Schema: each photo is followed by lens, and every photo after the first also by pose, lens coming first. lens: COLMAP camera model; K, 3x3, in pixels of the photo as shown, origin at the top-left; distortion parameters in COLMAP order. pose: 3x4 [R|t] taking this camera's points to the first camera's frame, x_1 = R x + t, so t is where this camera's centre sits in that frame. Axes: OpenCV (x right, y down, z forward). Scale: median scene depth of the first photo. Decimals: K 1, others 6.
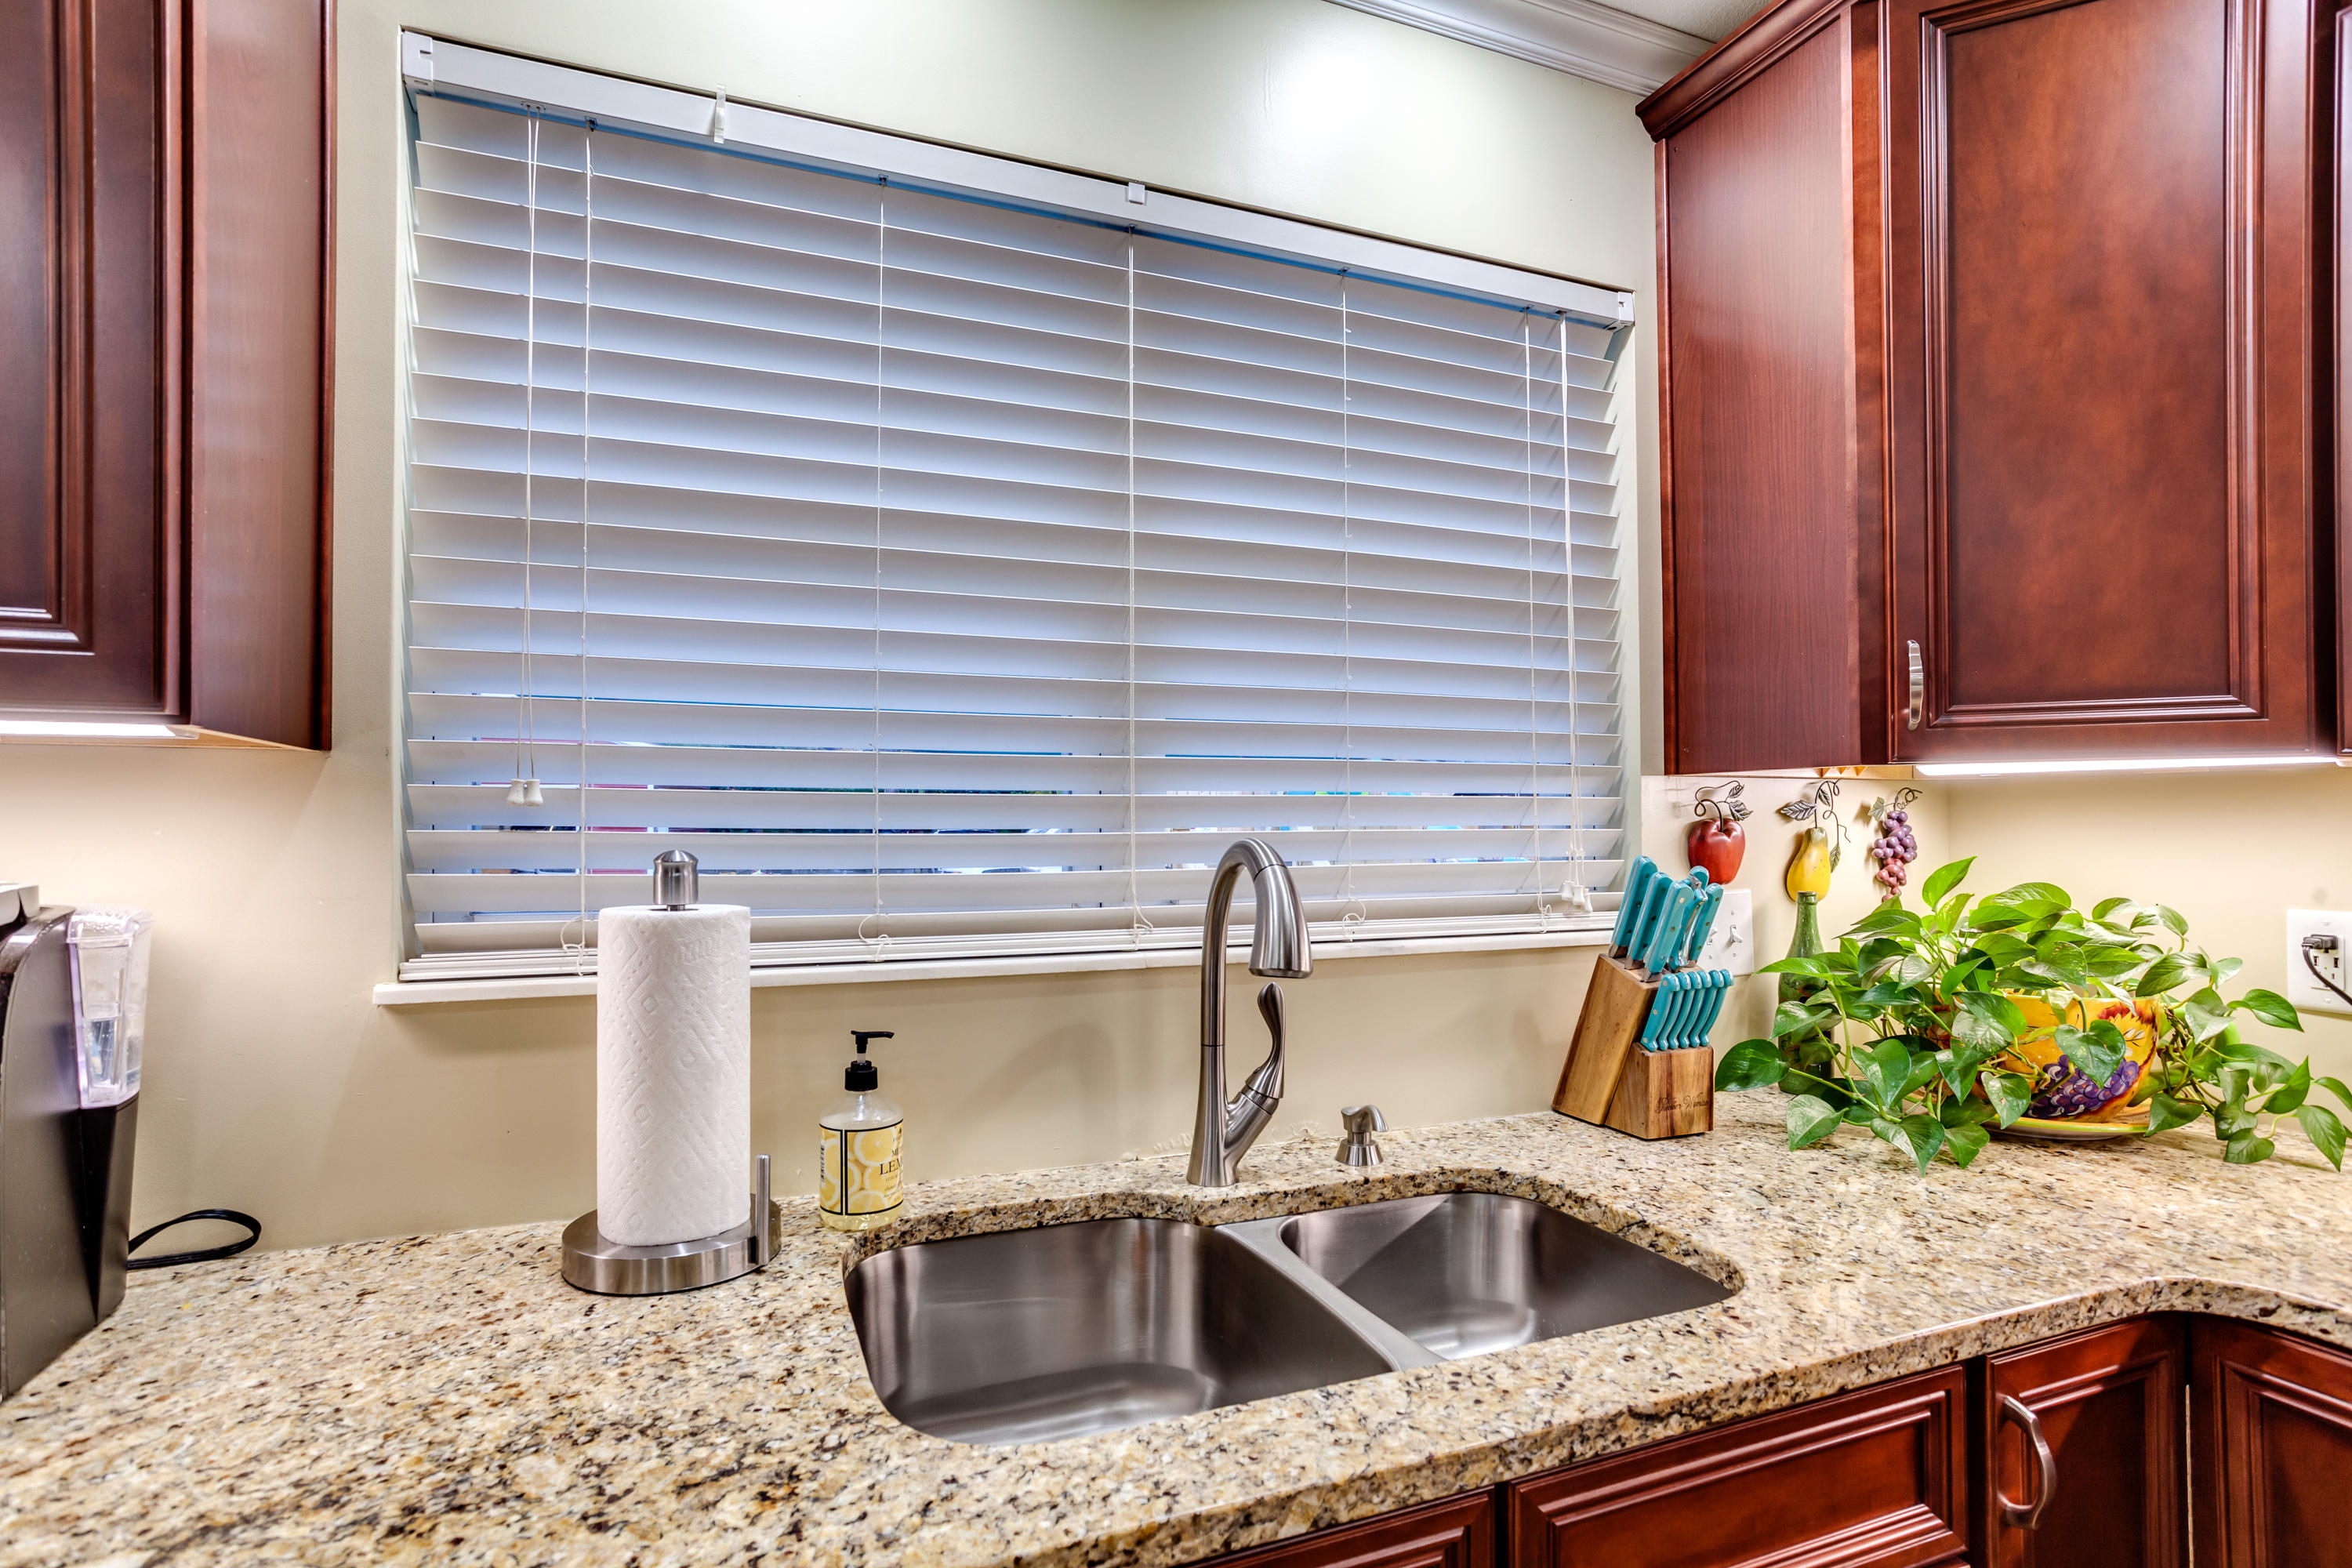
lens RADIAL K [[1182.9, 0, 1146.4], [0, 1182.9, 811.7], [0, 0, 1]] dist [-0.052868, 0.033402]
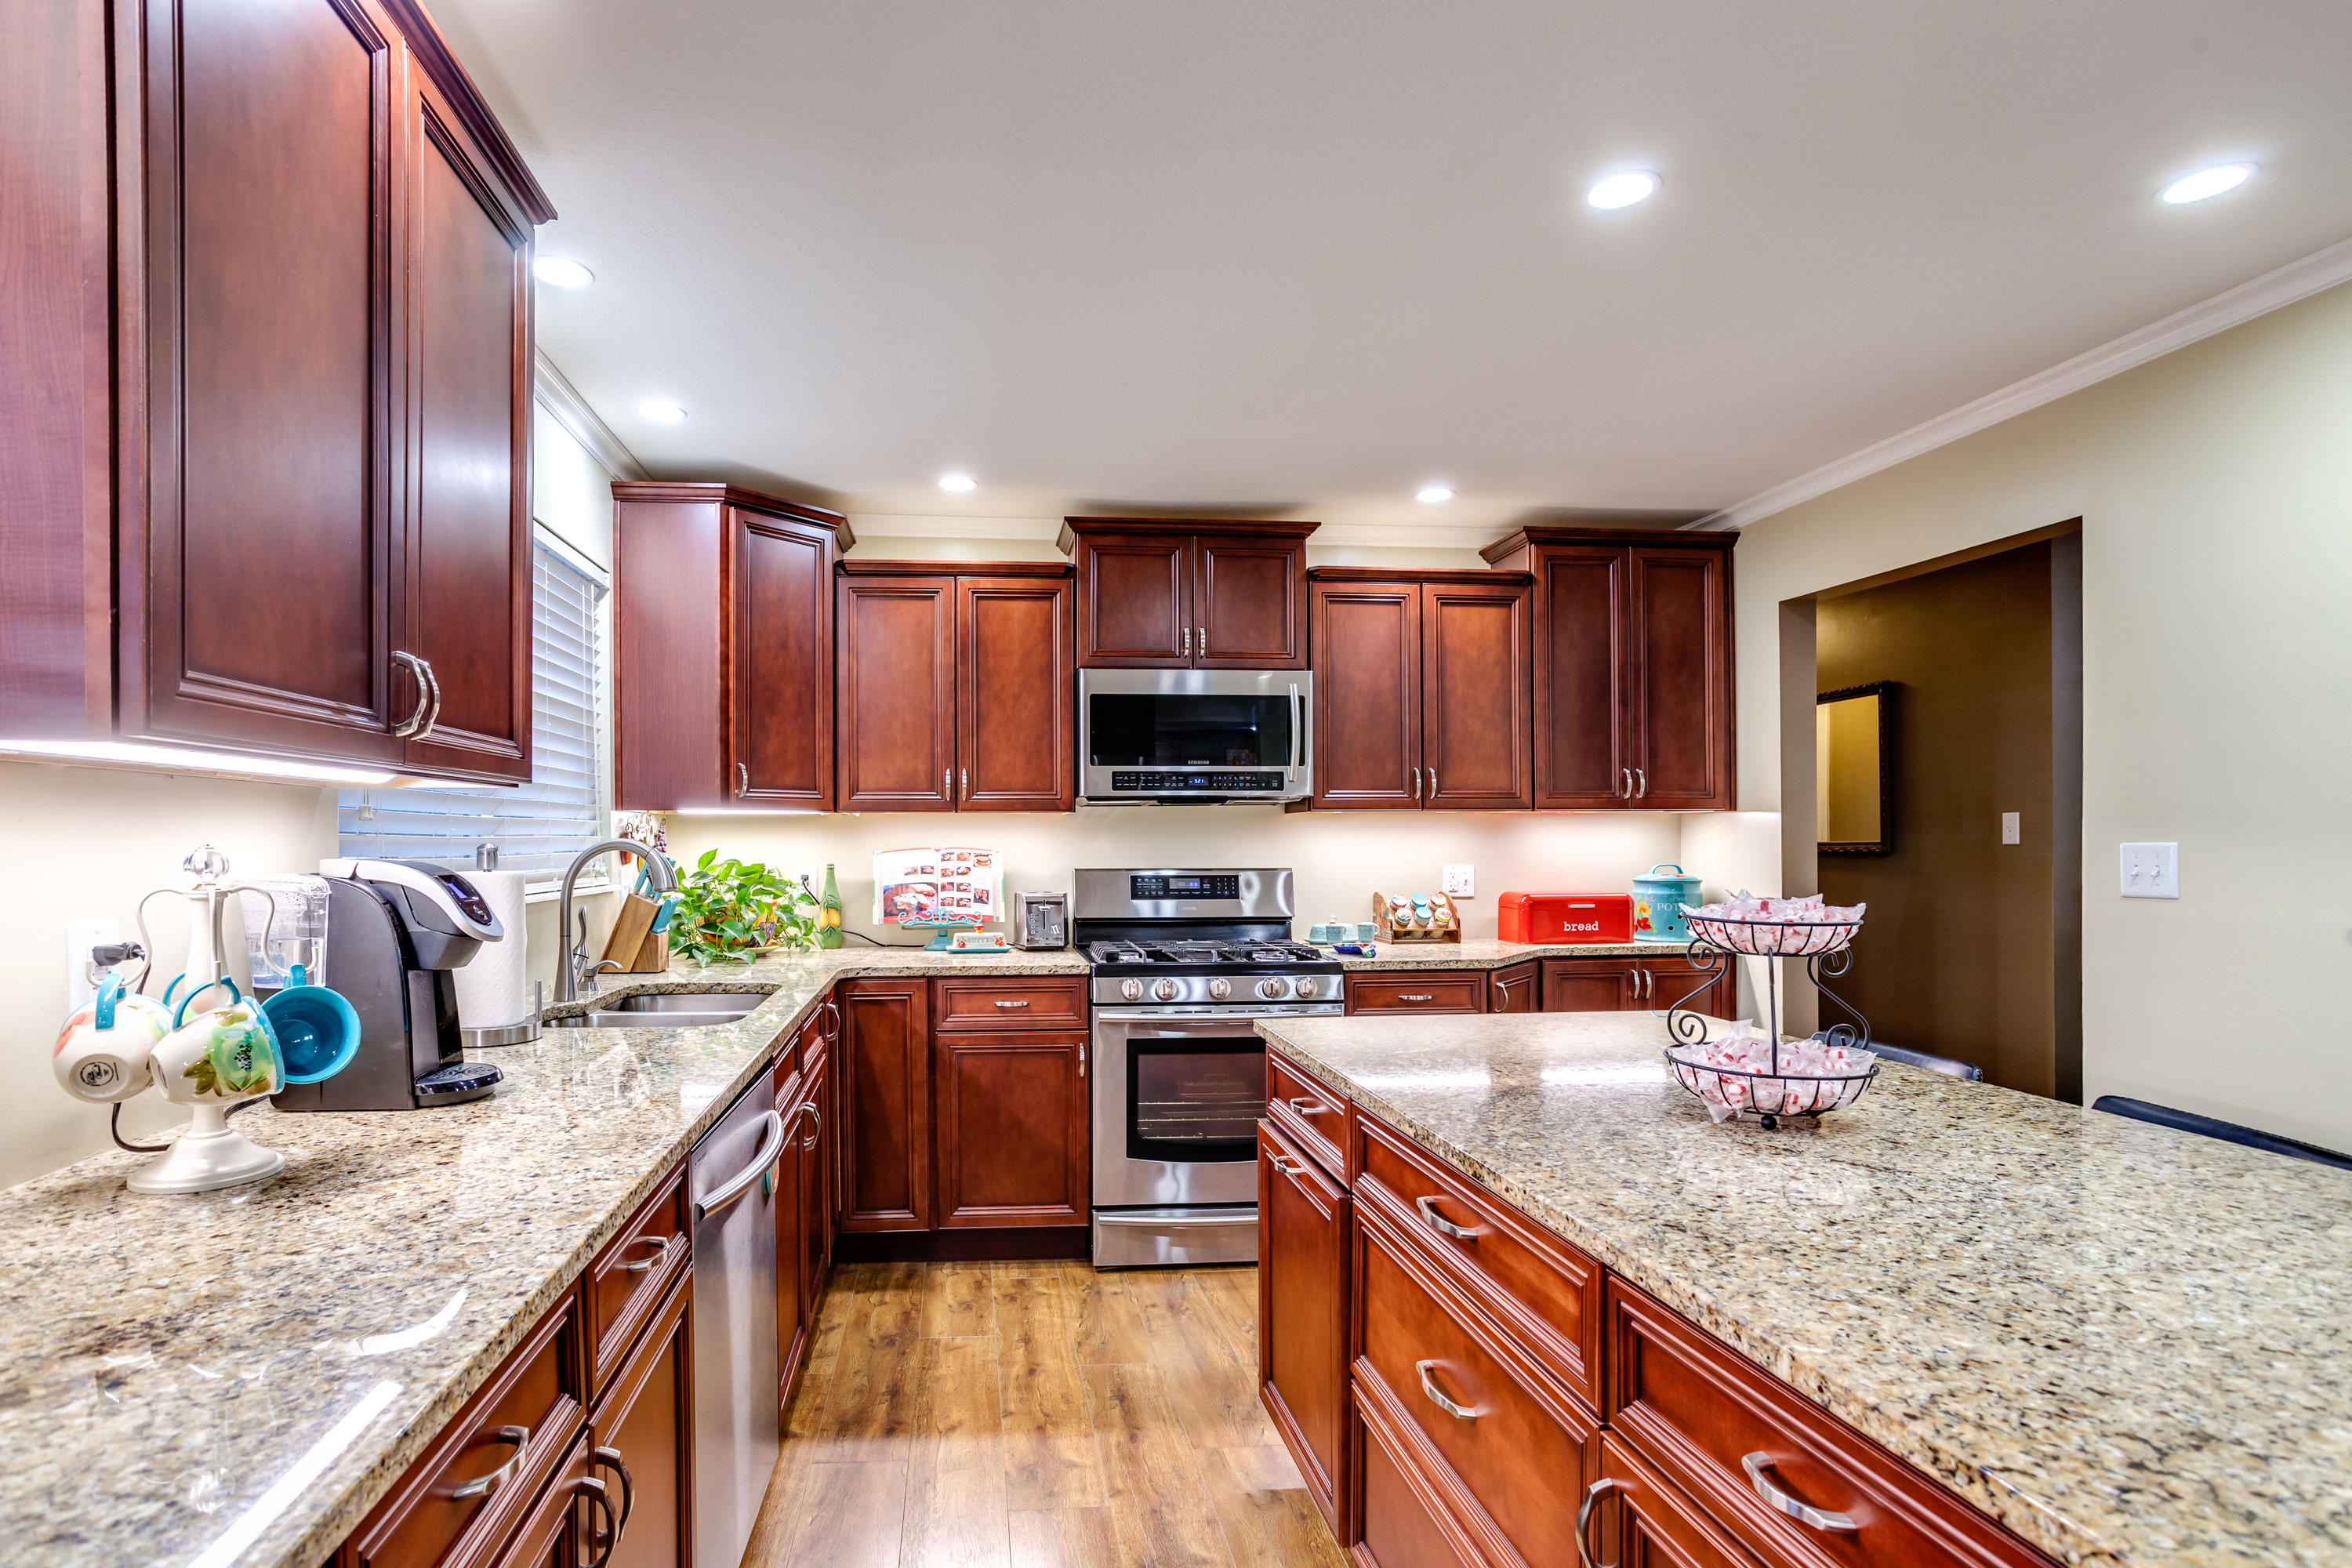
lens RADIAL K [[1169.5, 0, 1076.9], [0, 1169.5, 840.4], [0, 0, 1]] dist [-0.071958, 0.037985]
pose [[0.278938, -0.000901, 0.960309, -1.641711], [-0.004902, 0.999985, 0.002362, 0.014914], [-0.960297, -0.005367, 0.278930, -0.450509]]
